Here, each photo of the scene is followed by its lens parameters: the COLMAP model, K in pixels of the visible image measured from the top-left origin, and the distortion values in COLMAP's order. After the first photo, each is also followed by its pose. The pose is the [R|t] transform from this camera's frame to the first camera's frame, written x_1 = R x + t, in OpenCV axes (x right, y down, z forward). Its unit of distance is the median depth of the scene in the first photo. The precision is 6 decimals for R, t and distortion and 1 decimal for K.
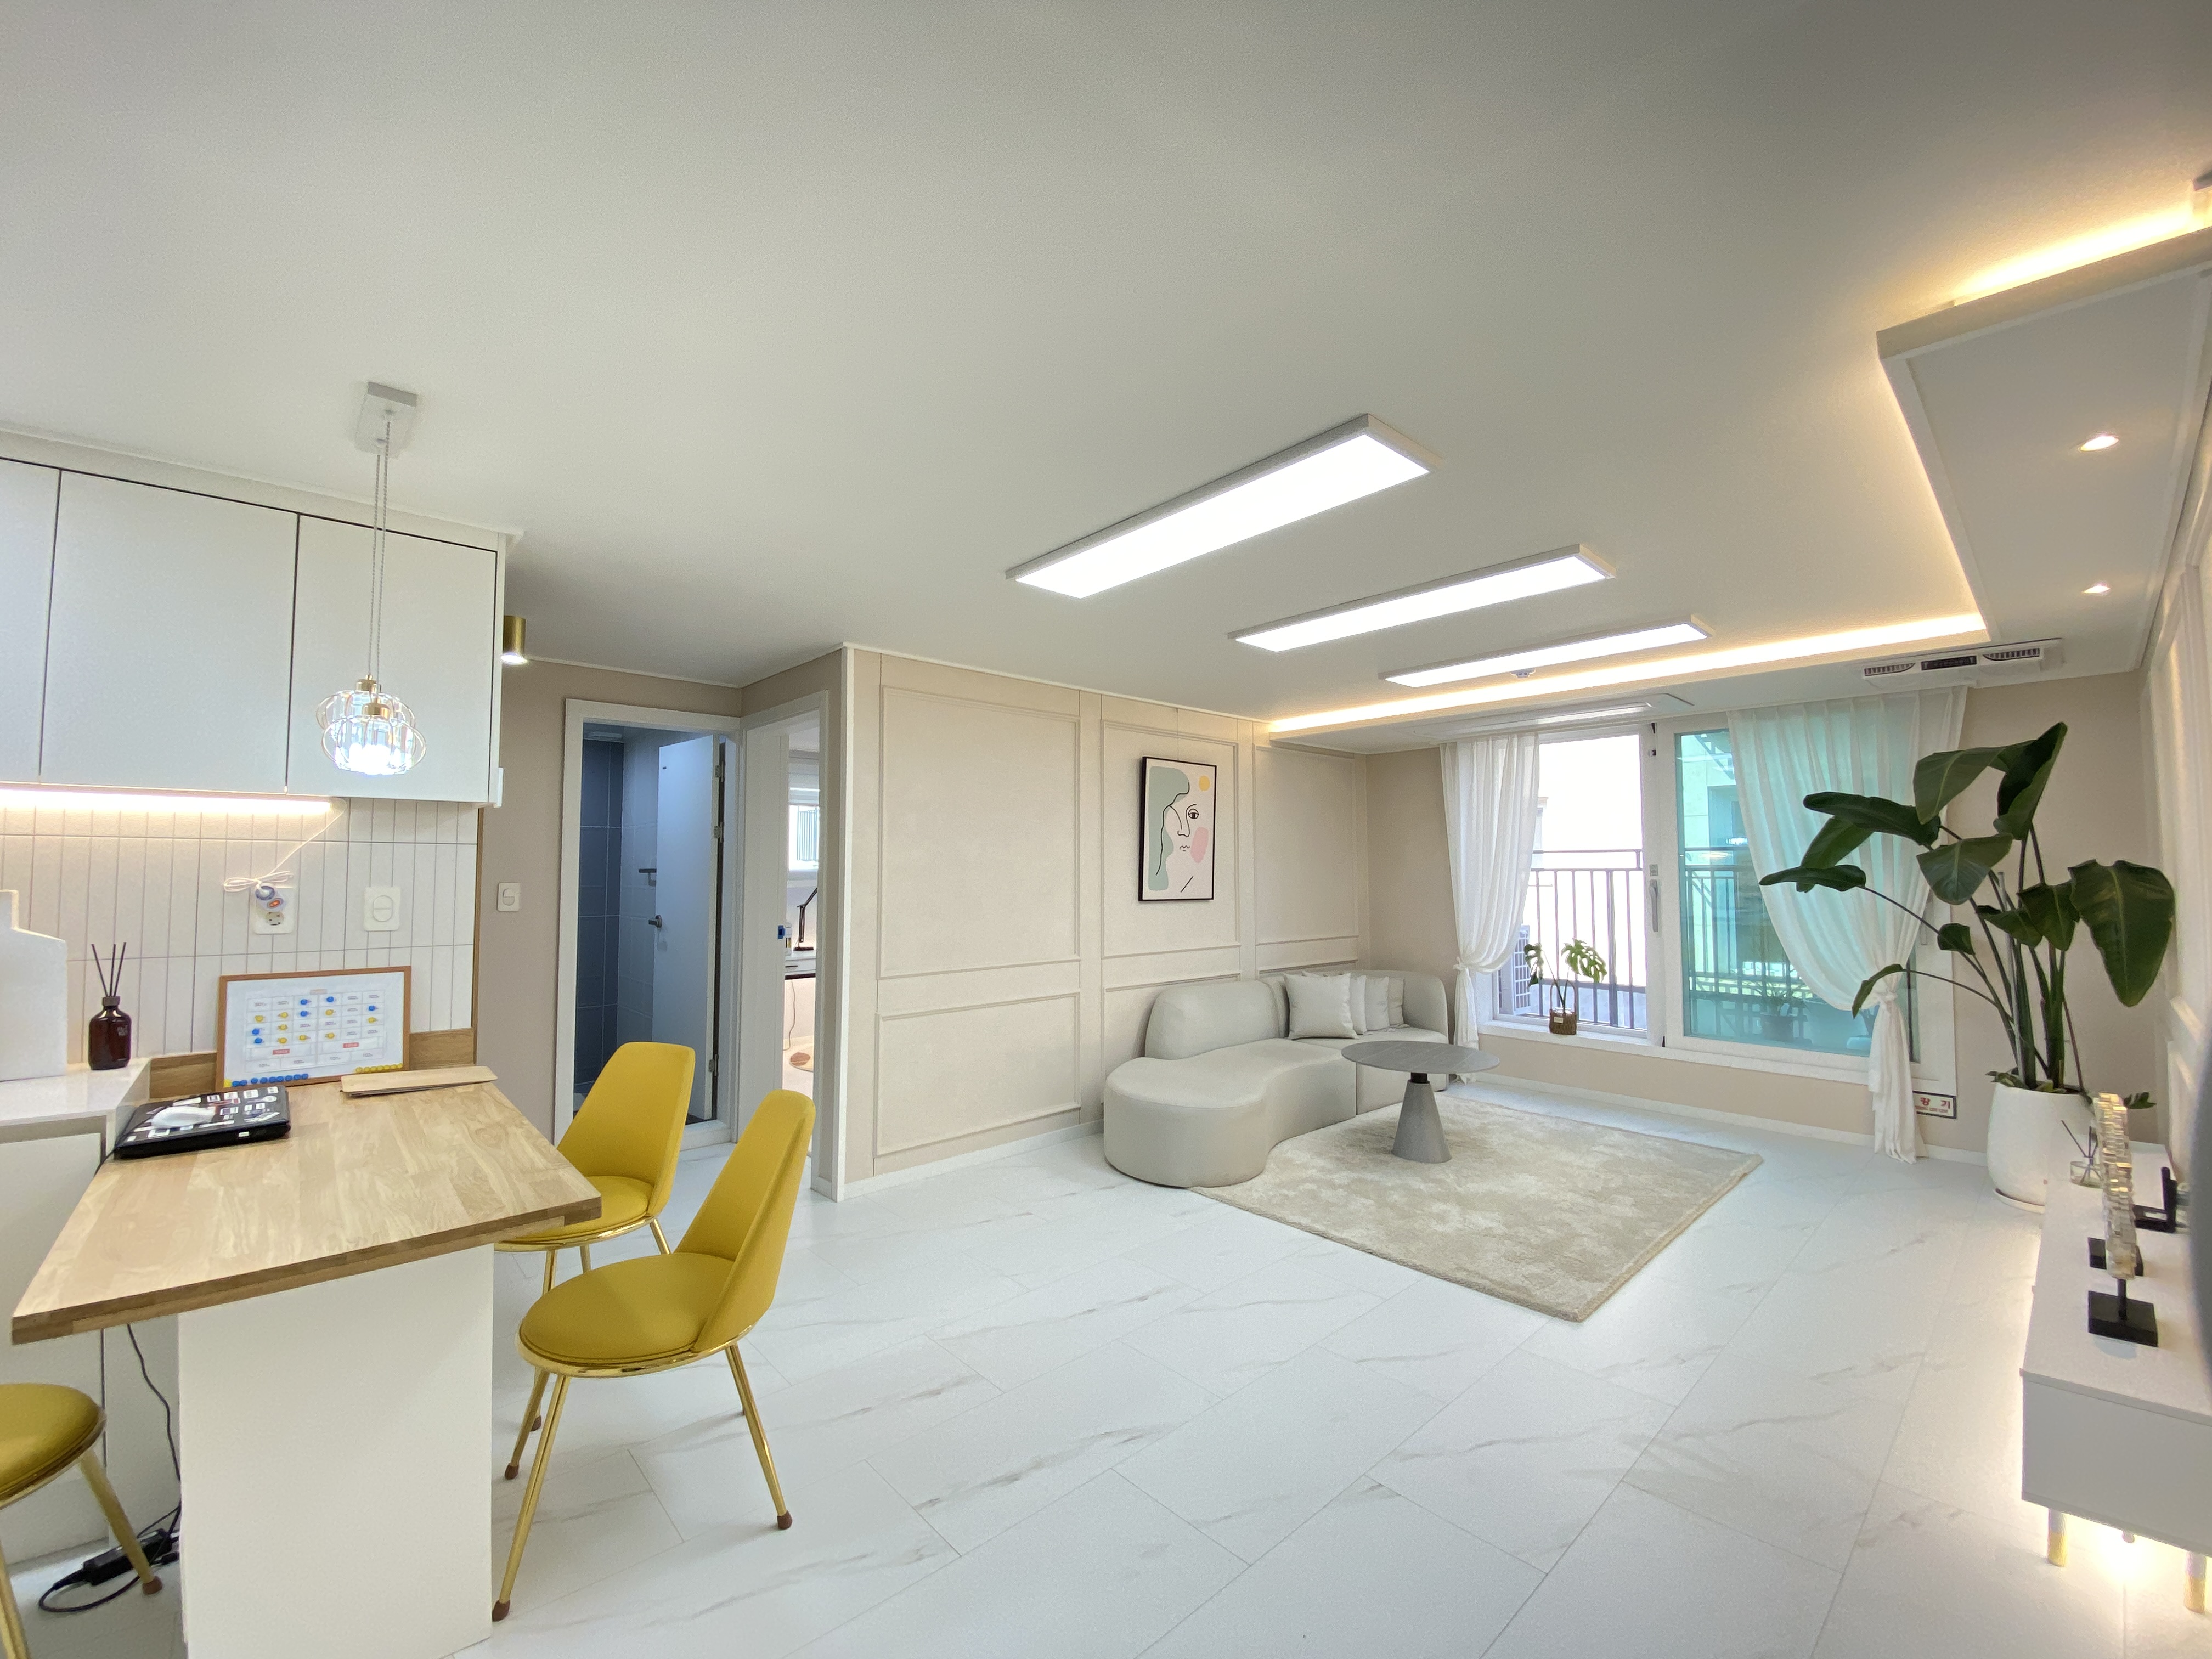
lens RADIAL K [[882.9, 0, 1078.2], [0, 882.9, 820.5], [0, 0, 1]] dist [0.000376, -0.015135]
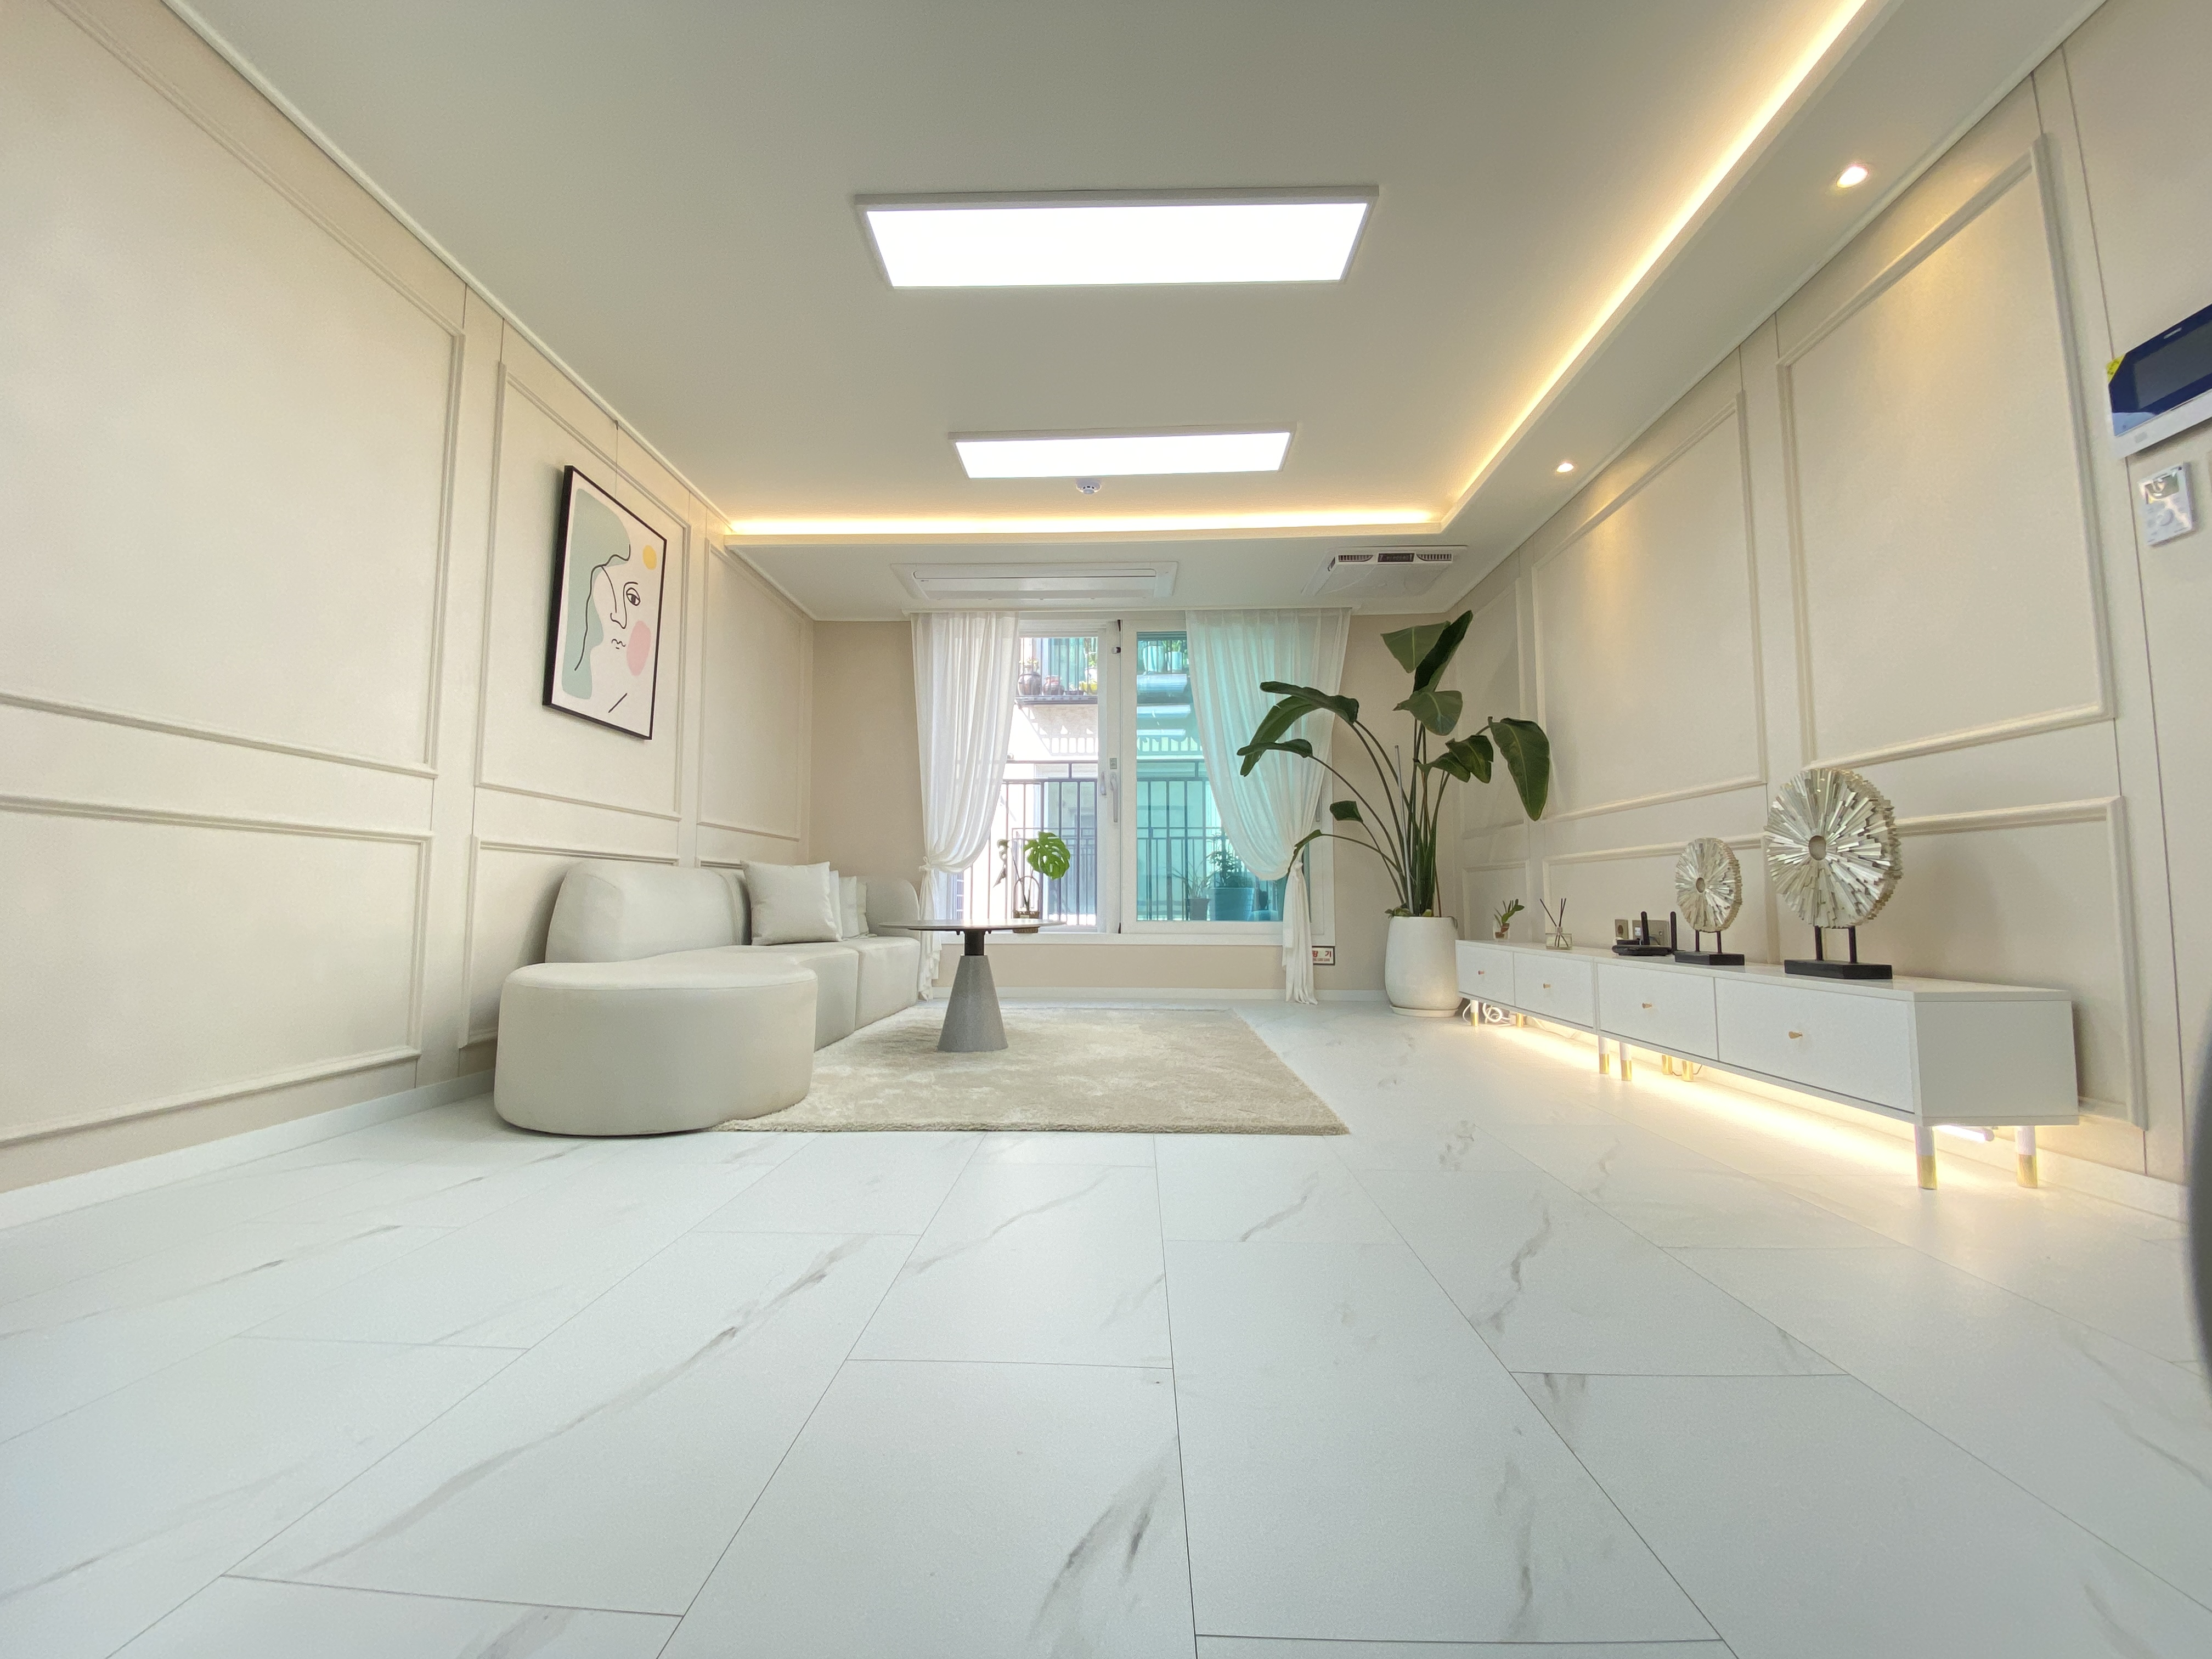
lens RADIAL K [[893.7, 0, 1106.0], [0, 893.7, 829.5], [0, 0, 1]] dist [0.000763, -0.007807]
pose [[0.687770, 0.052448, 0.724031, -0.118404], [-0.042418, 0.998586, -0.032042, 0.209841], [-0.724688, -0.008674, 0.689023, 0.373989]]
